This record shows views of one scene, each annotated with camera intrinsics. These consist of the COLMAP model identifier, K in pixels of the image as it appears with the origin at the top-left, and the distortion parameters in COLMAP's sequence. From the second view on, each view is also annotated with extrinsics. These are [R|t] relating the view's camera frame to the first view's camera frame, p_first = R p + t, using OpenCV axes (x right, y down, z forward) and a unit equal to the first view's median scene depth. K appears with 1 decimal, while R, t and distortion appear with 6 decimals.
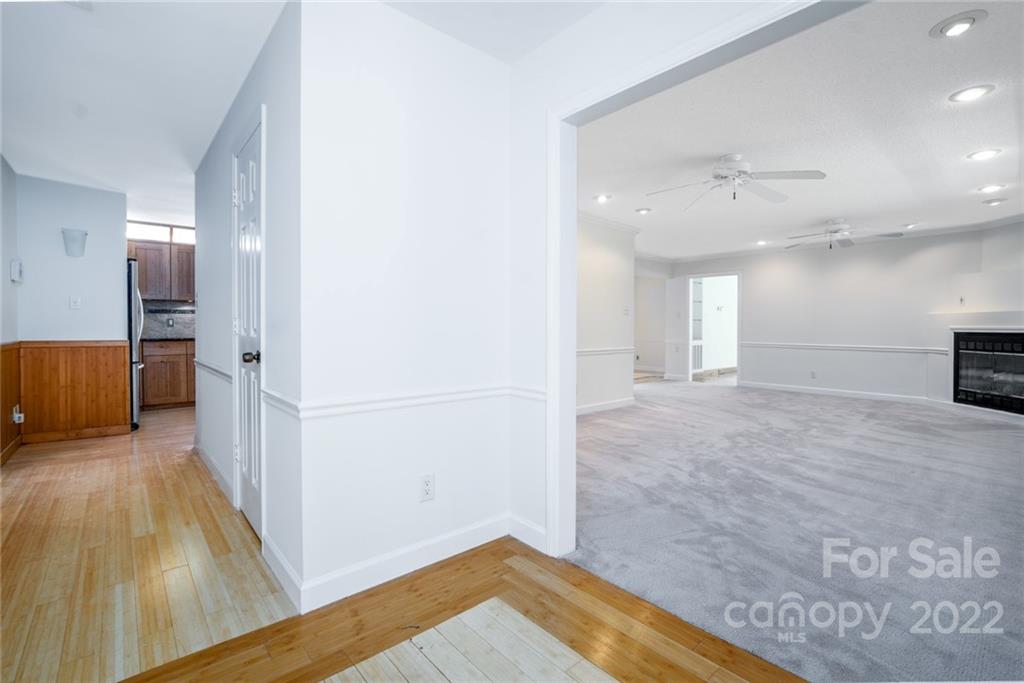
lens RADIAL K [[437.0, 0, 509.0], [0, 437.0, 323.6], [0, 0, 1]] dist [0.000301, 0.000228]
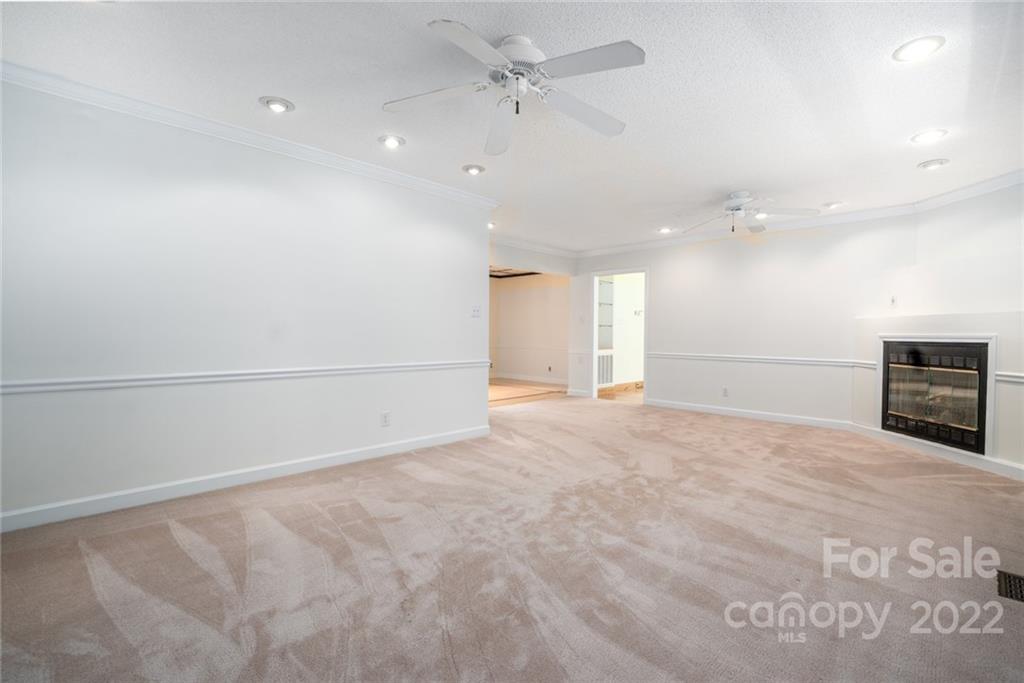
lens RADIAL K [[425.0, 0, 513.8], [0, 425.0, 334.4], [0, 0, 1]] dist [-0.009445, -0.000218]
pose [[0.998344, 0.004706, 0.057329, 0.306623], [-0.005138, 0.999960, 0.007386, 0.005294], [-0.057292, -0.007668, 0.998328, 0.276683]]
